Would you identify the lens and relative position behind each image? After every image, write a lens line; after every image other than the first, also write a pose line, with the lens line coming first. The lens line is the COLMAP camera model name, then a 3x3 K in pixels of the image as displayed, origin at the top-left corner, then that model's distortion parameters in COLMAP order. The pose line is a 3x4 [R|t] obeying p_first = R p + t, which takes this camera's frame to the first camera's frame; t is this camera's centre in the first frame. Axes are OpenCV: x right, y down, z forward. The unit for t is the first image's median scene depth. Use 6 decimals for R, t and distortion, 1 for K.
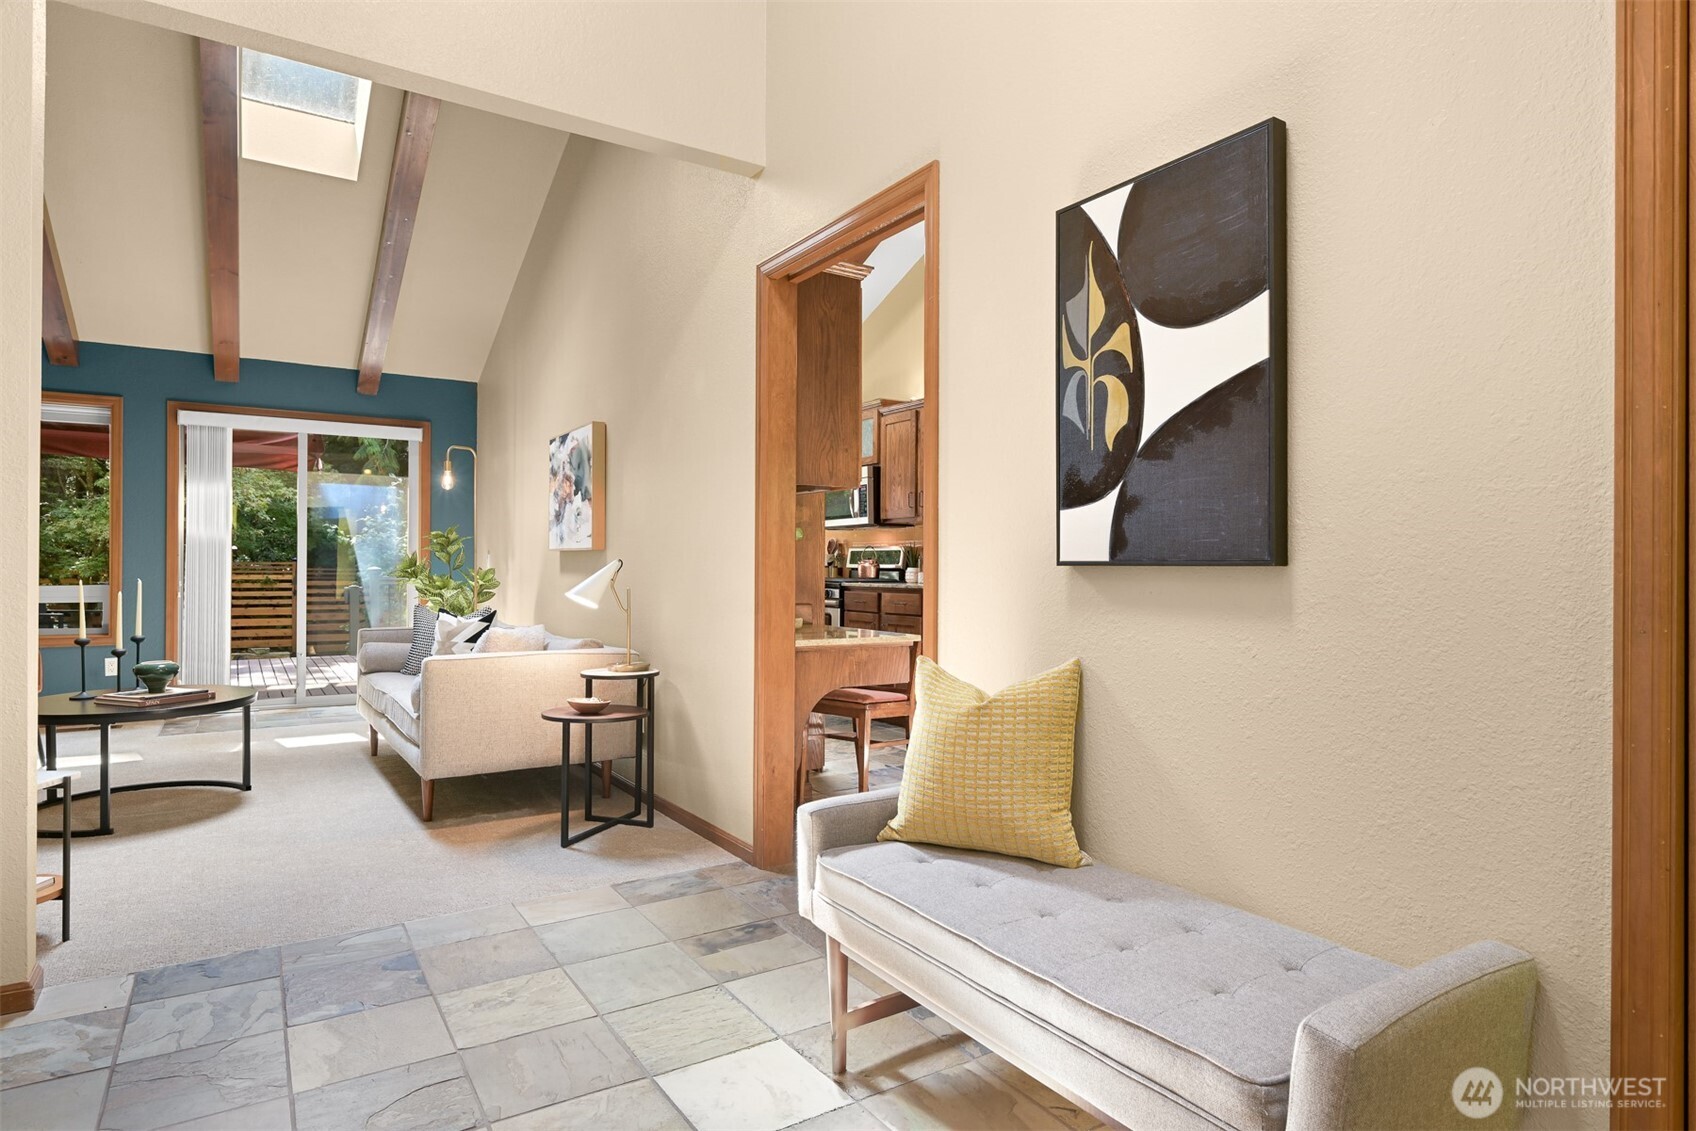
lens RADIAL K [[948.4, 0, 850.3], [0, 948.4, 571.8], [0, 0, 1]] dist [-0.001121, -0.002743]
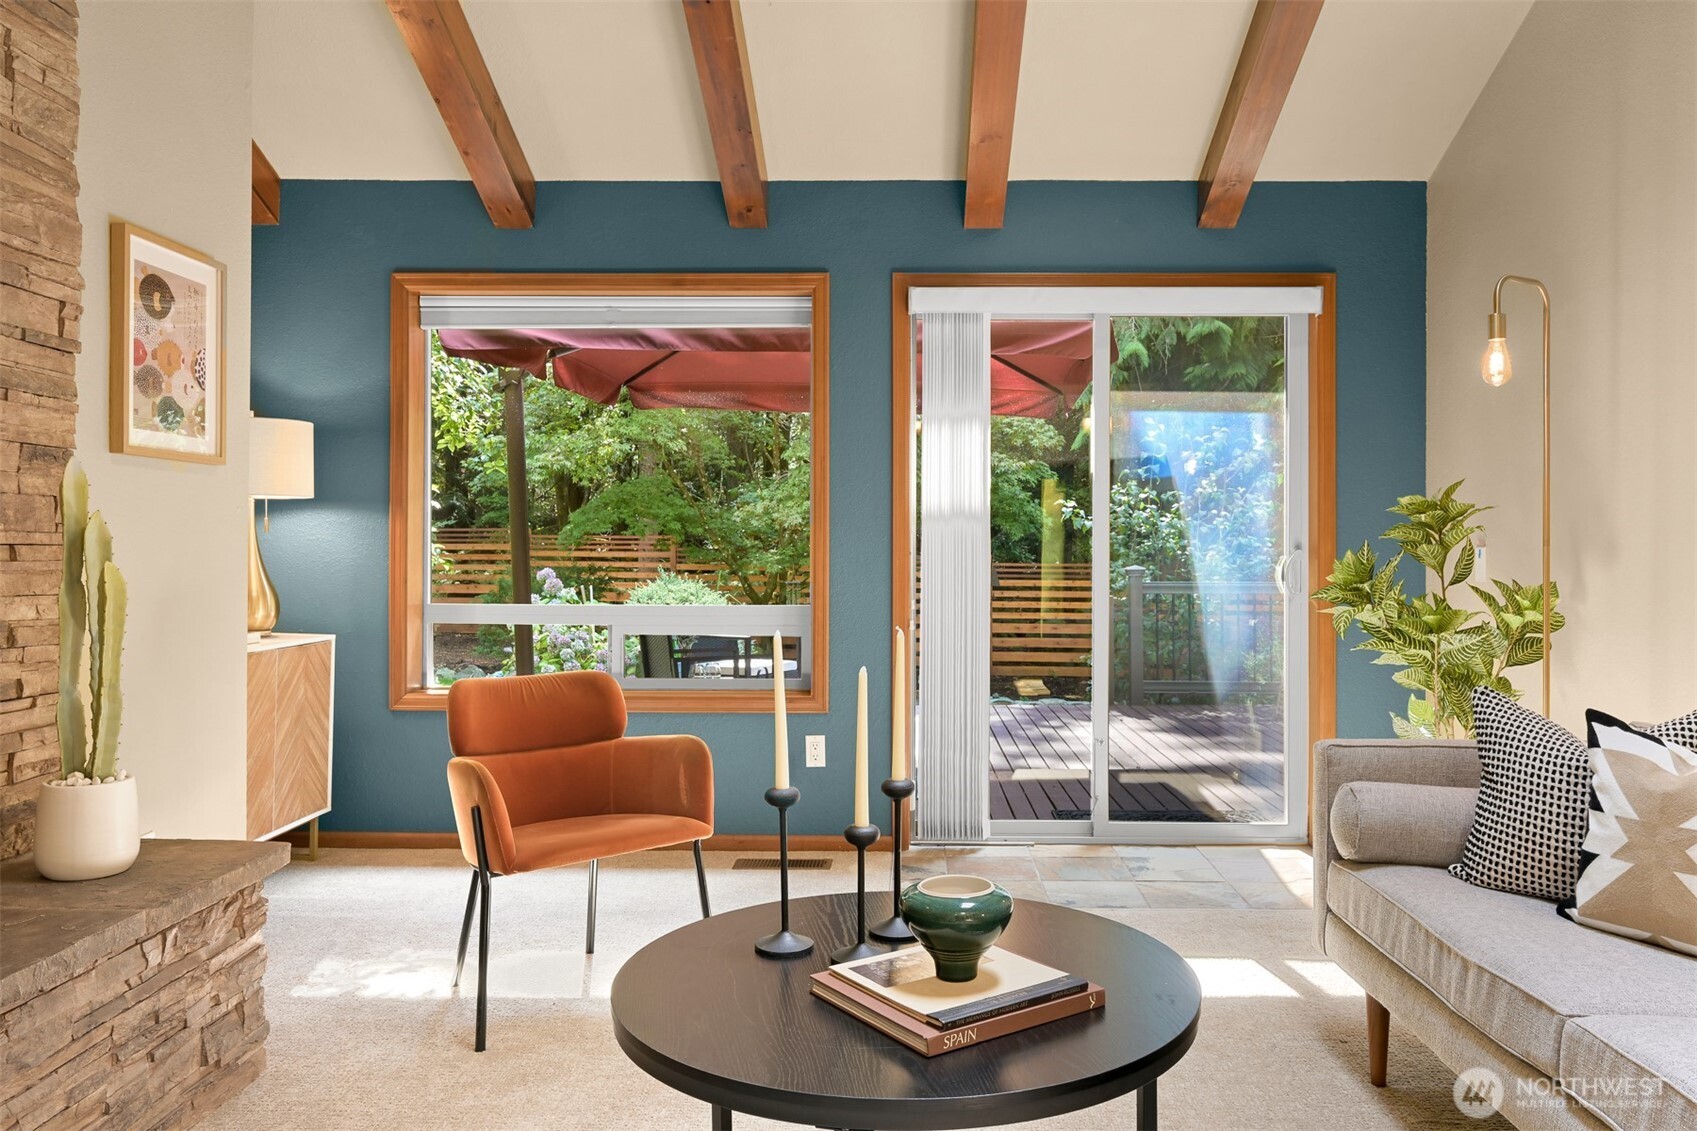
lens RADIAL K [[1179.3, 0, 848.5], [0, 1179.3, 565.5], [0, 0, 1]] dist [0.002115, 0.000705]
pose [[0.818387, 0.002880, -0.574660, -0.337941], [-0.000216, 0.999989, 0.004704, -0.013216], [0.574667, -0.003725, 0.818379, 0.410623]]
